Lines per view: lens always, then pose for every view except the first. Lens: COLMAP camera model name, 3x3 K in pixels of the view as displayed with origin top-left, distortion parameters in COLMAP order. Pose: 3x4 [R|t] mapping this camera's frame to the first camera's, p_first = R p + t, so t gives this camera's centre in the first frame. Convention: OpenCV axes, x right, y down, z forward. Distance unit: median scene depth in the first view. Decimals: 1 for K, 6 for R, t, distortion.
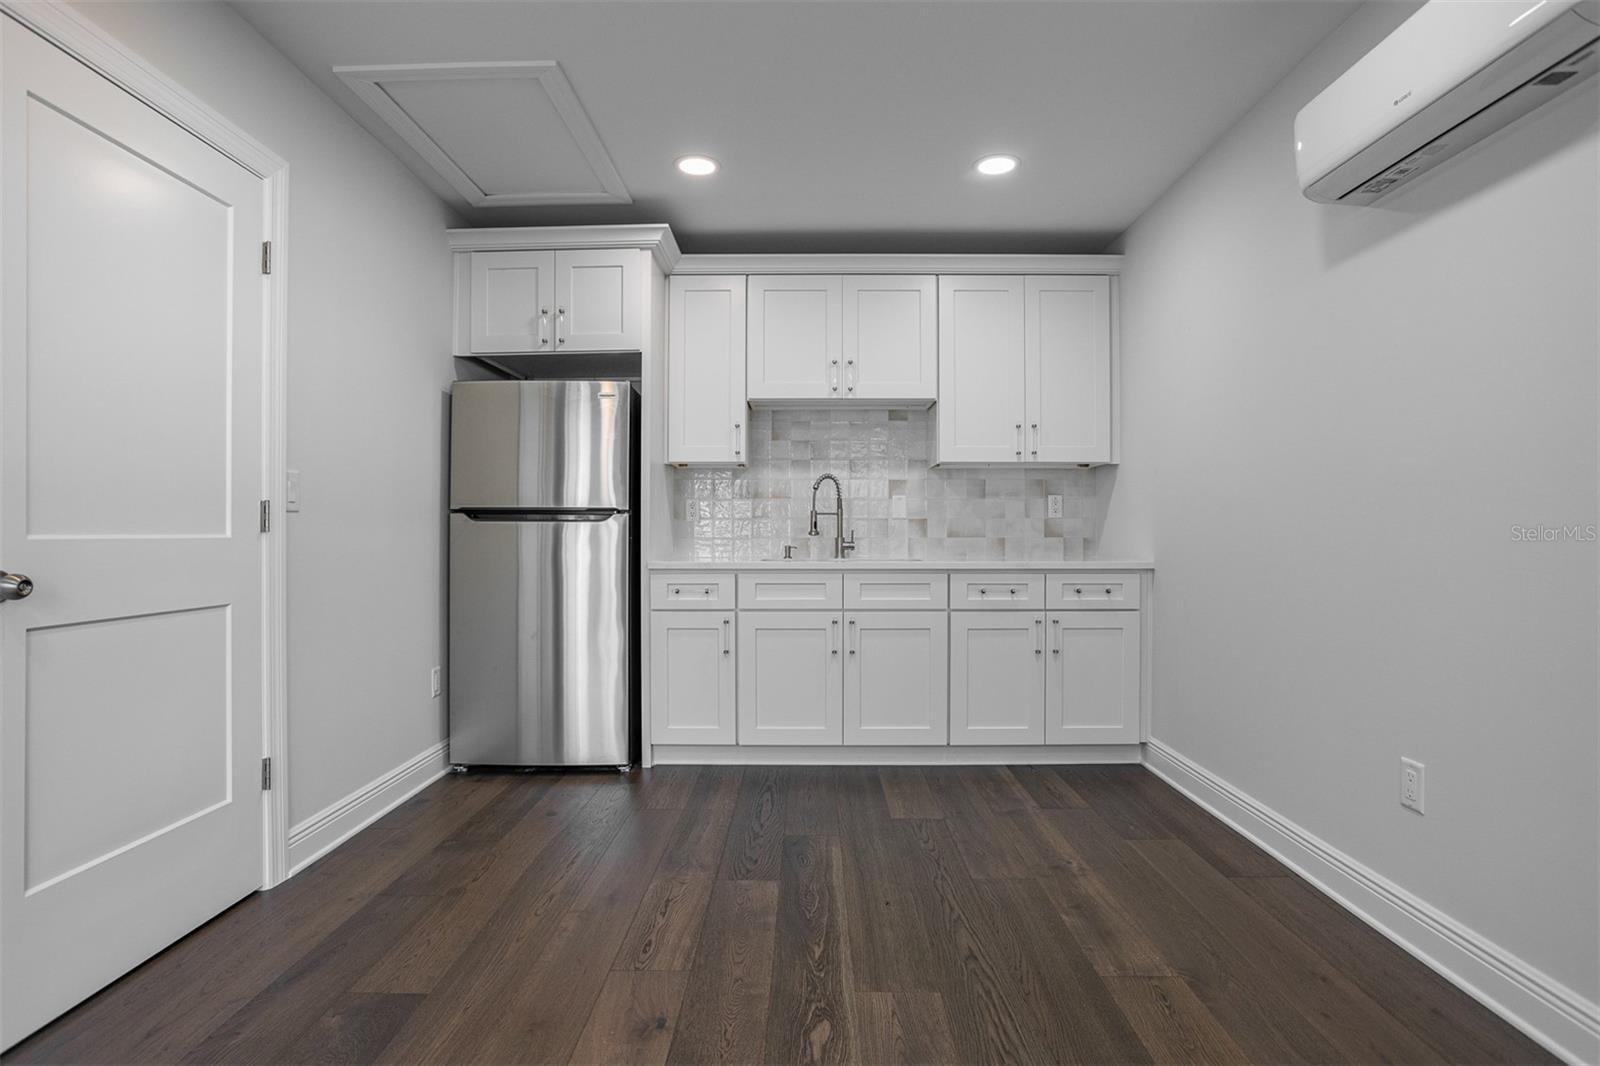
lens RADIAL K [[809.9, 0, 799.4], [0, 809.9, 540.8], [0, 0, 1]] dist [-0.073372, 0.052938]
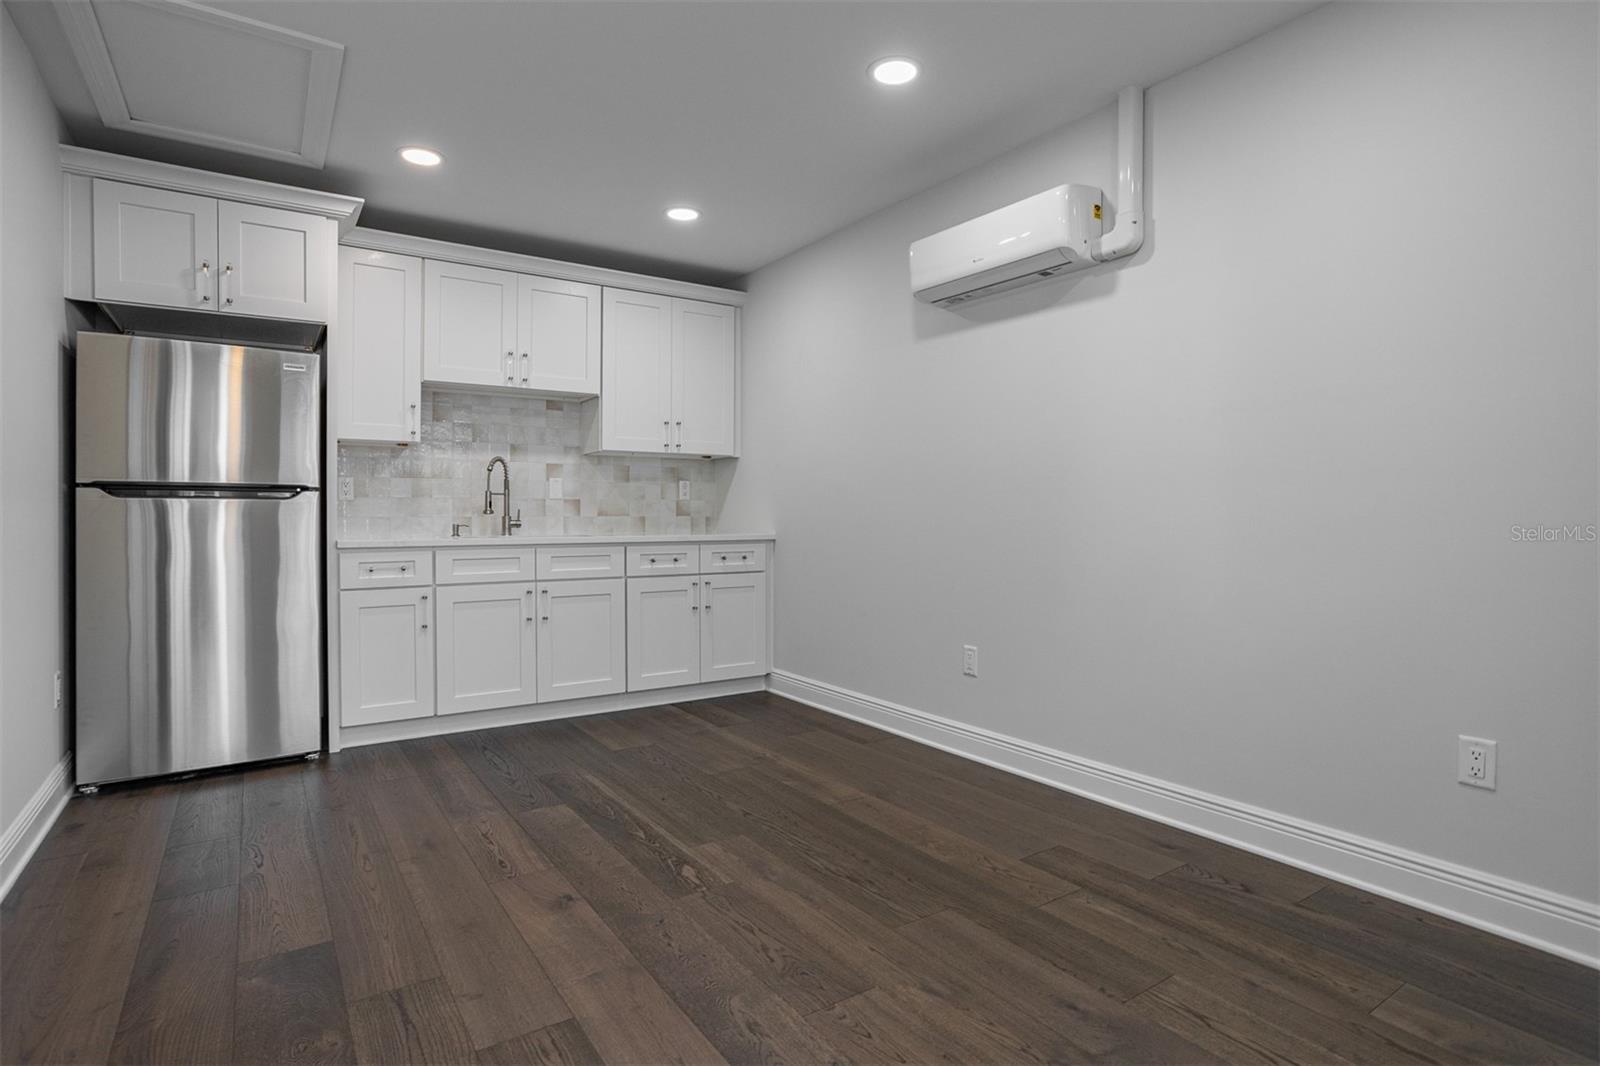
lens RADIAL K [[817.8, 0, 800.0], [0, 817.8, 533.0], [0, 0, 1]] dist [-0.056178, 0.031823]
pose [[0.822313, -0.012410, 0.568900, -0.282026], [0.005076, 0.999882, 0.014474, 0.005298], [-0.569013, -0.009015, 0.822279, -0.123026]]
